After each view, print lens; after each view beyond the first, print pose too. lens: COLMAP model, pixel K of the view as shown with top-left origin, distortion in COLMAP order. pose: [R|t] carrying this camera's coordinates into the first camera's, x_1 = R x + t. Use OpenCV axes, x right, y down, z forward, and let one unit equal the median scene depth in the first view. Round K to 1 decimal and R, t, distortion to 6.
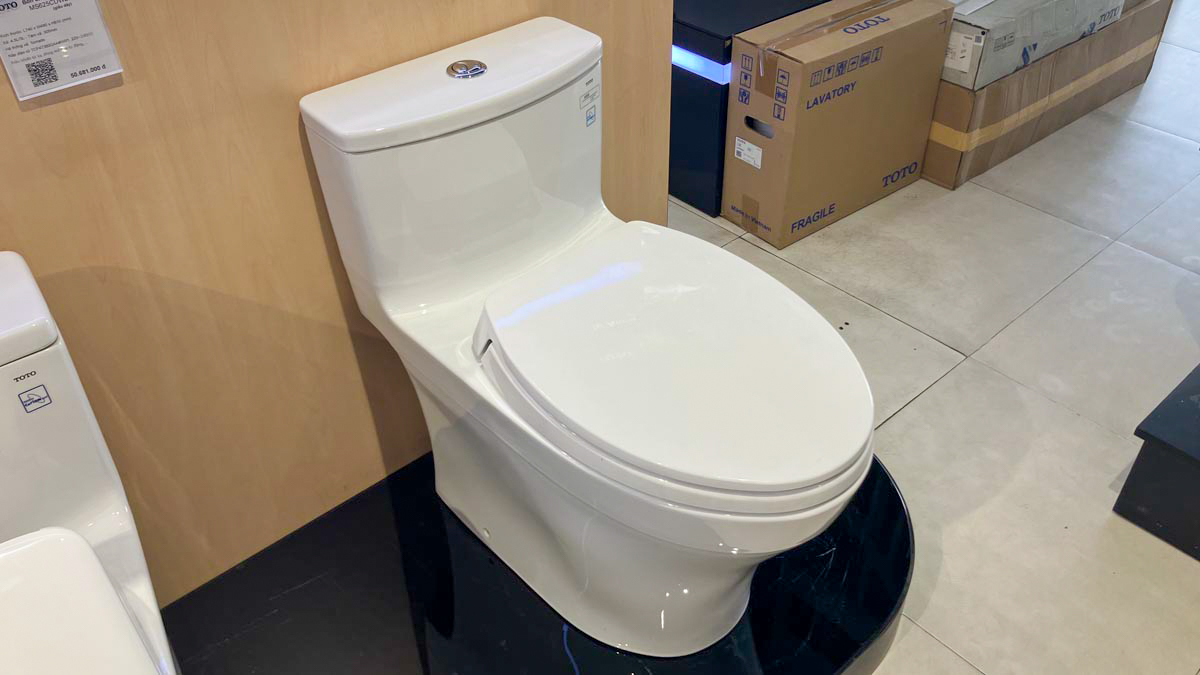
lens RADIAL K [[977.8, 0, 595.3], [0, 977.8, 342.5], [0, 0, 1]] dist [-0.008607, 0.012985]
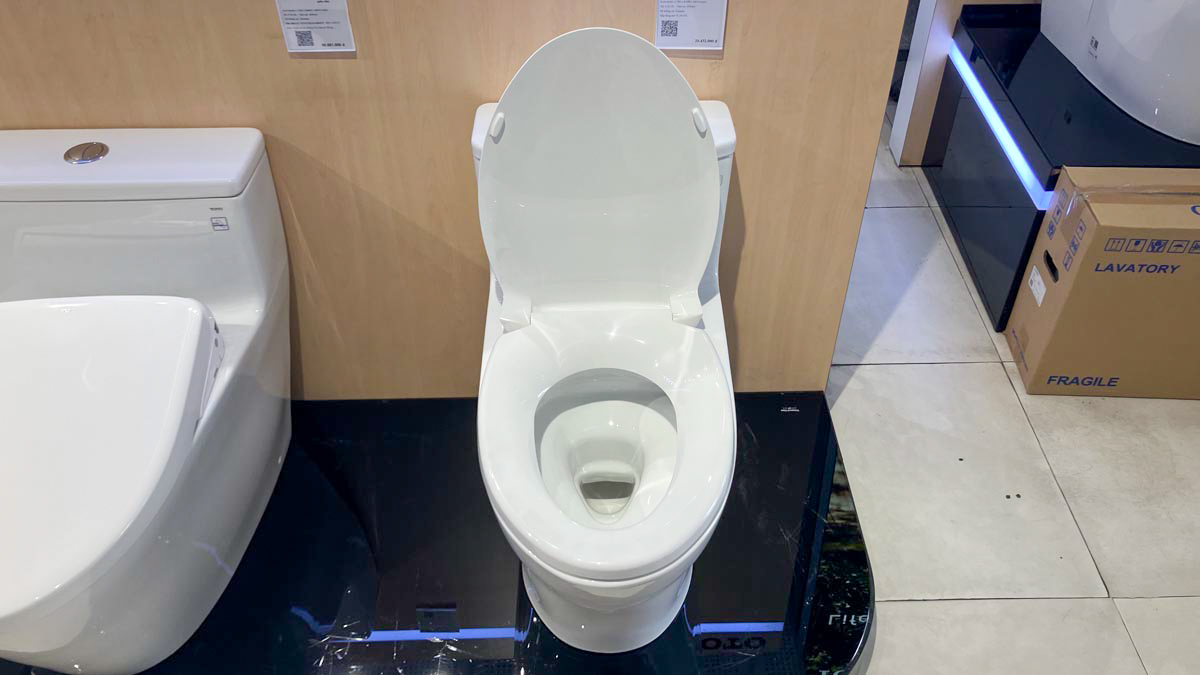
lens RADIAL K [[977.8, 0, 595.3], [0, 977.8, 342.5], [0, 0, 1]] dist [-0.008607, 0.012985]
pose [[0.757685, 0.453182, -0.469616, 0.327383], [-0.417613, 0.889648, 0.184732, -0.155570], [0.501510, 0.056149, 0.863328, -0.019239]]
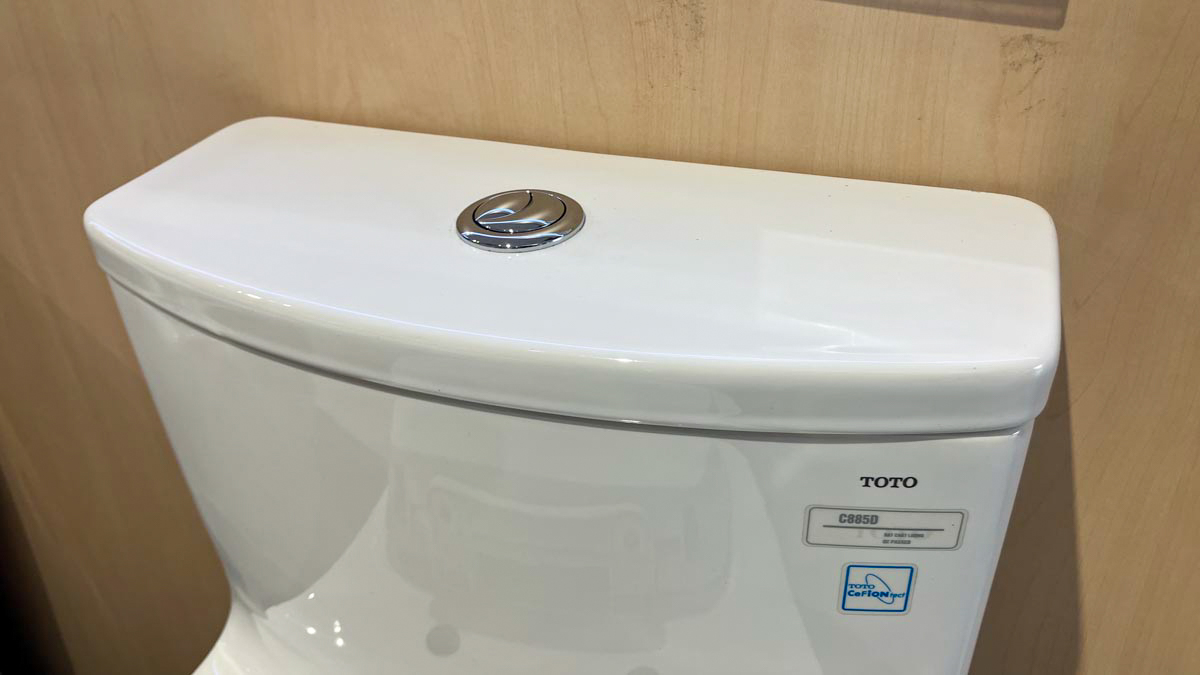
lens RADIAL K [[977.8, 0, 595.3], [0, 977.8, 342.5], [0, 0, 1]] dist [-0.008607, 0.012985]
pose [[0.445192, 0.478934, -0.756589, 0.081124], [-0.537264, 0.818820, 0.202190, -0.192769], [0.716346, 0.316474, 0.621846, 0.498875]]
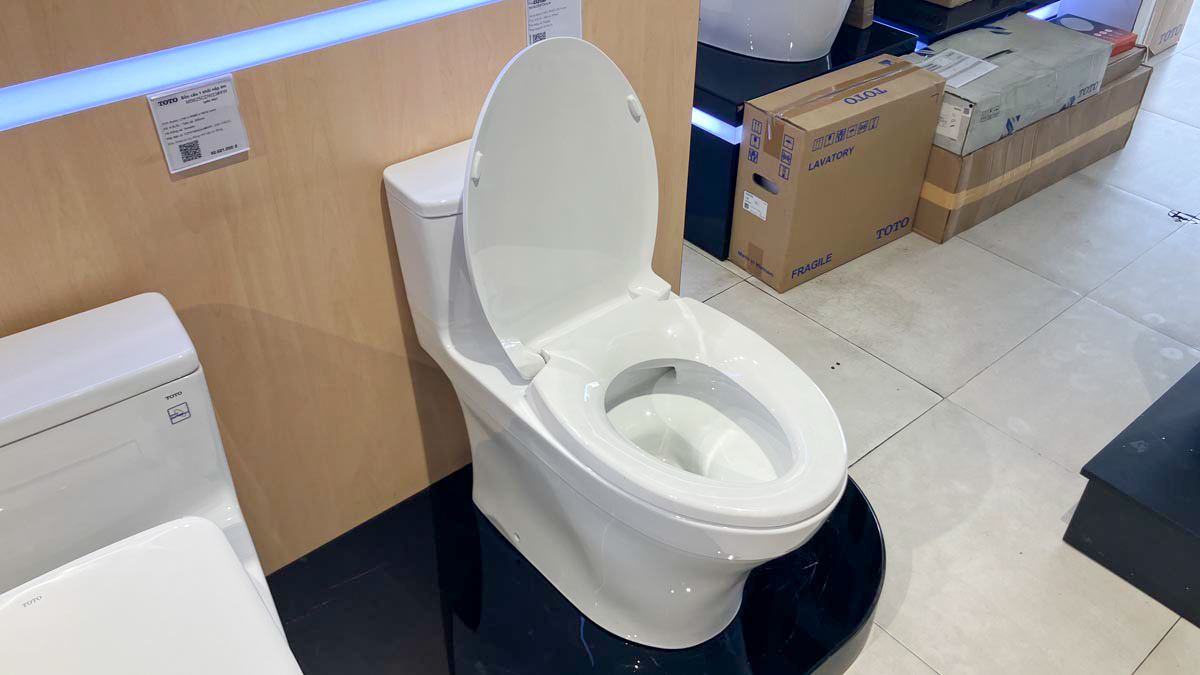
lens RADIAL K [[977.8, 0, 595.3], [0, 977.8, 342.5], [0, 0, 1]] dist [-0.008607, 0.012985]
pose [[0.999278, 0.037849, -0.003421, -0.016587], [-0.037900, 0.999145, -0.016508, -0.014914], [0.002793, 0.016625, 0.999858, -0.117058]]
